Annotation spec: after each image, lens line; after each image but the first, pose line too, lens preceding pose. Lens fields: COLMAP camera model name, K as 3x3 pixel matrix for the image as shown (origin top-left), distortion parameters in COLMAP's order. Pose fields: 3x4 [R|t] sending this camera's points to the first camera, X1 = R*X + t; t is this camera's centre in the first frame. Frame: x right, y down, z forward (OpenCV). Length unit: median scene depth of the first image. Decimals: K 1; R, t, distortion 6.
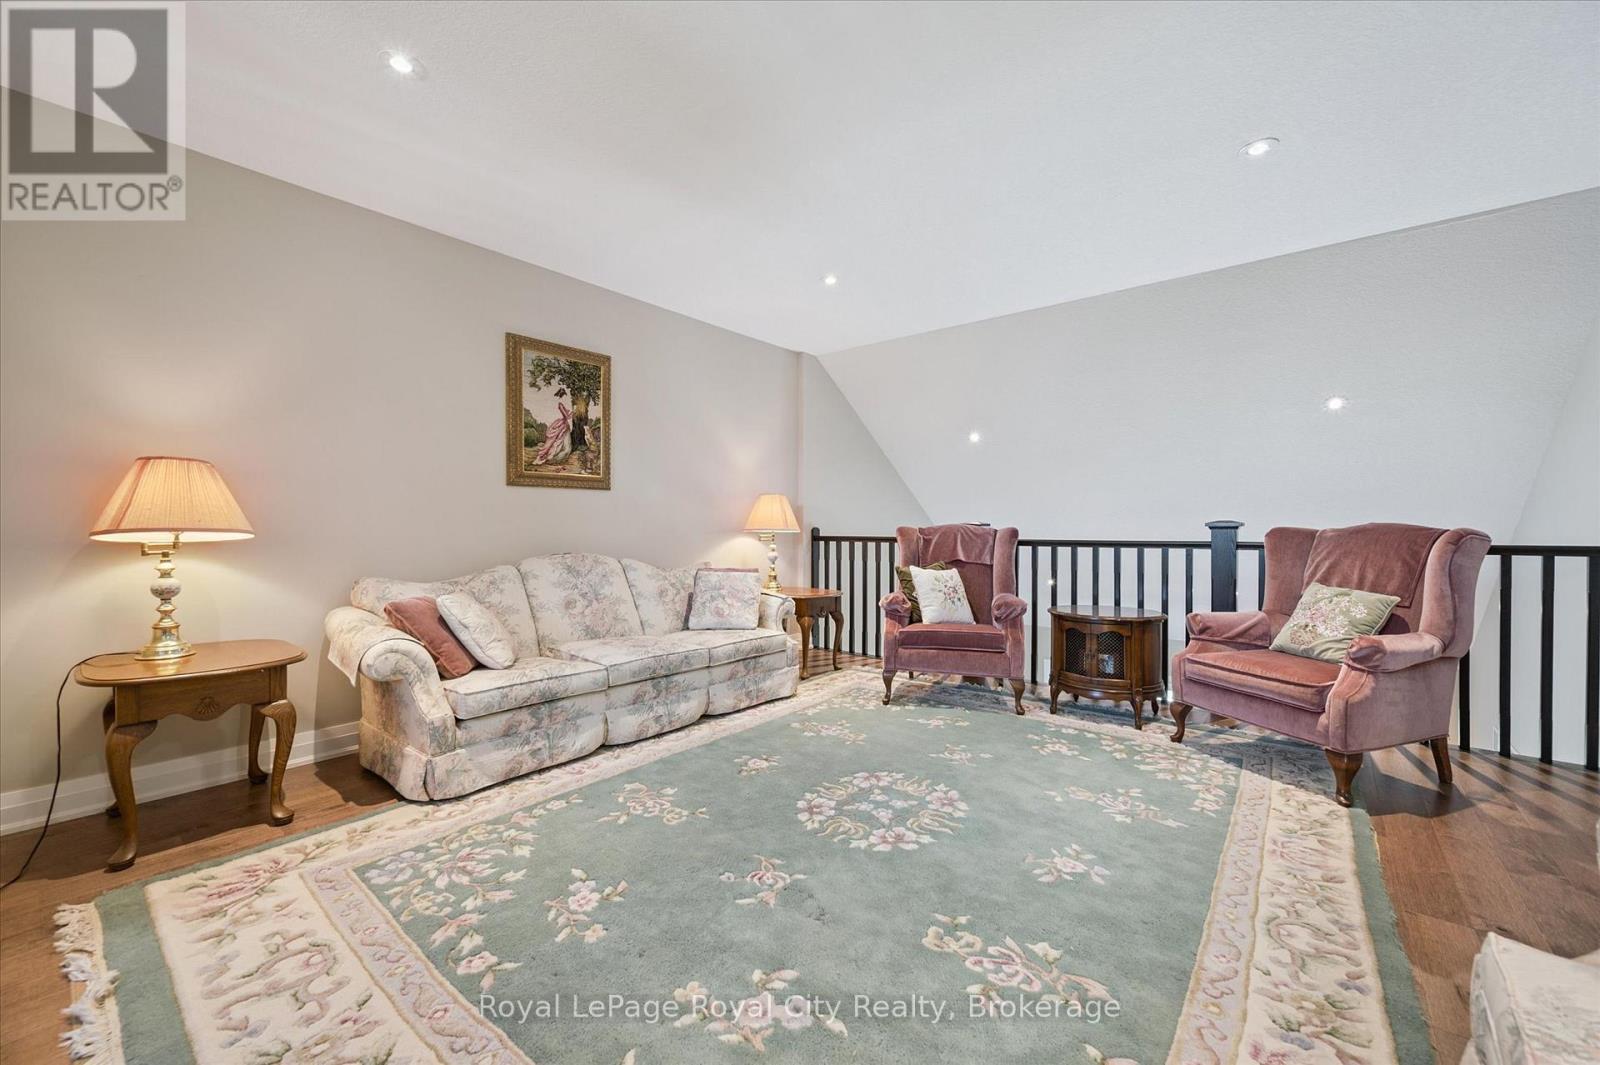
lens RADIAL K [[631.4, 0, 798.7], [0, 631.4, 532.5], [0, 0, 1]] dist [-0.000874, -0.000034]
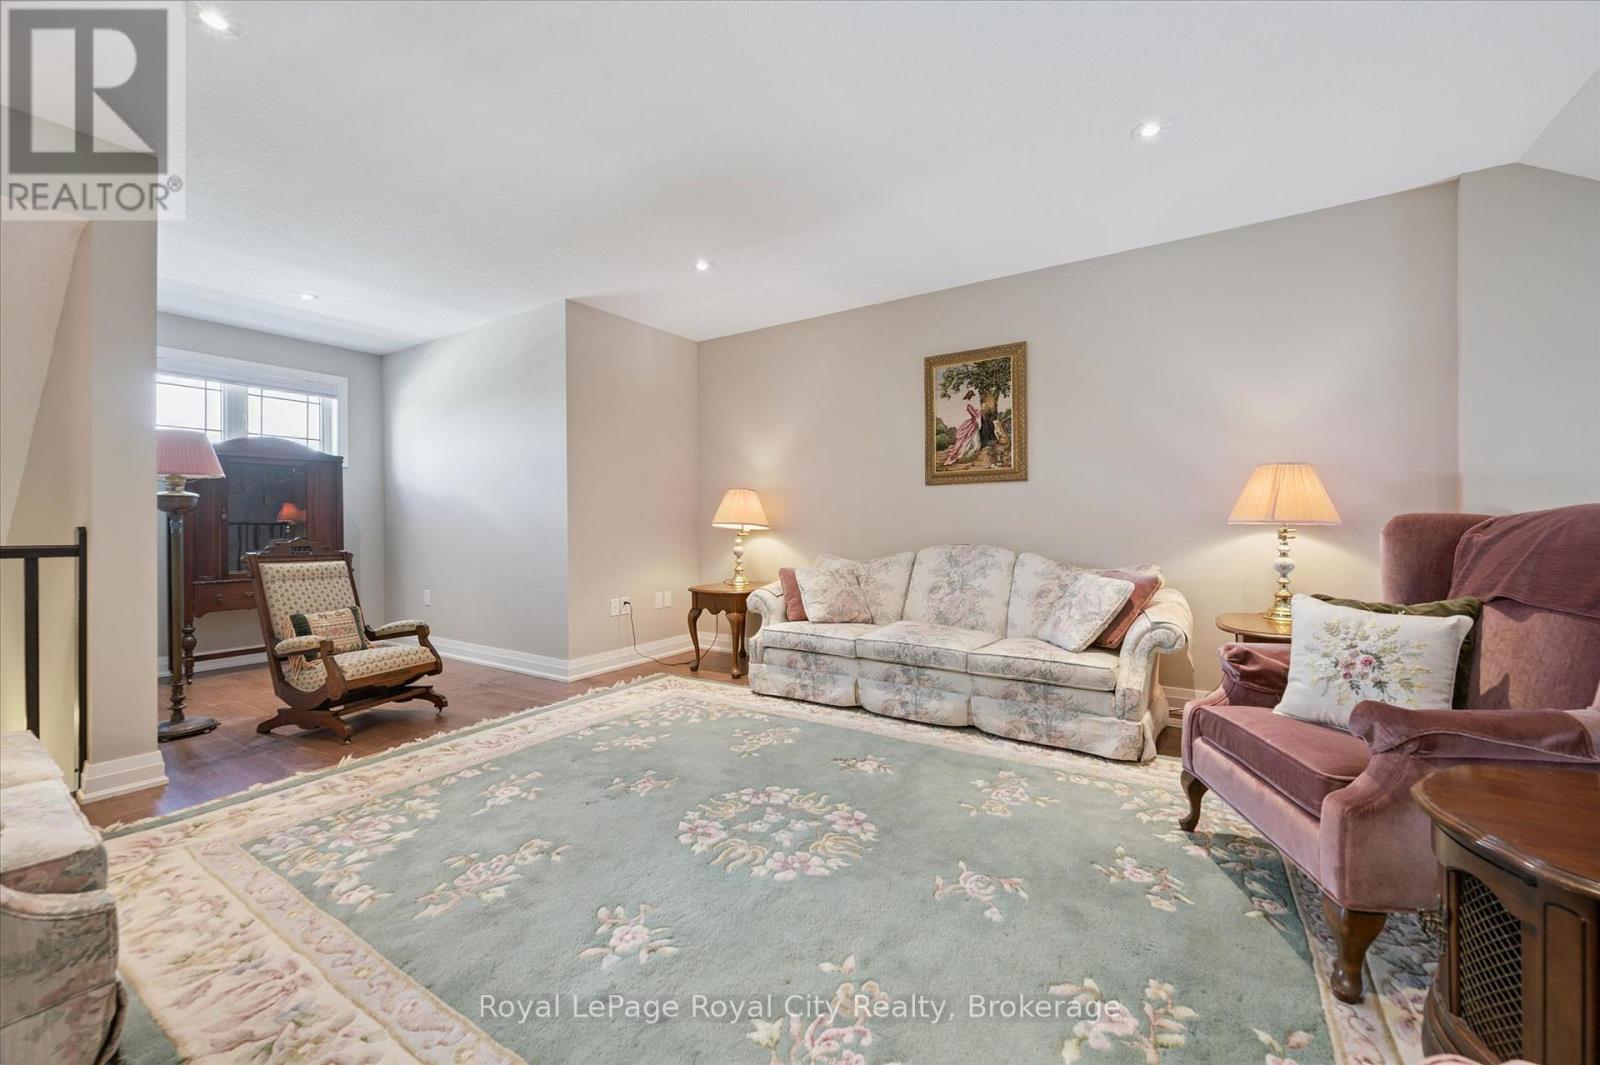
lens RADIAL K [[631.4, 0, 799.8], [0, 631.4, 524.4], [0, 0, 1]] dist [-0.000874, -0.000034]
pose [[0.113146, 0.001184, -0.993578, 0.753571], [-0.002062, 0.999997, 0.000957, -0.001658], [0.993576, 0.001940, 0.113148, 0.675239]]
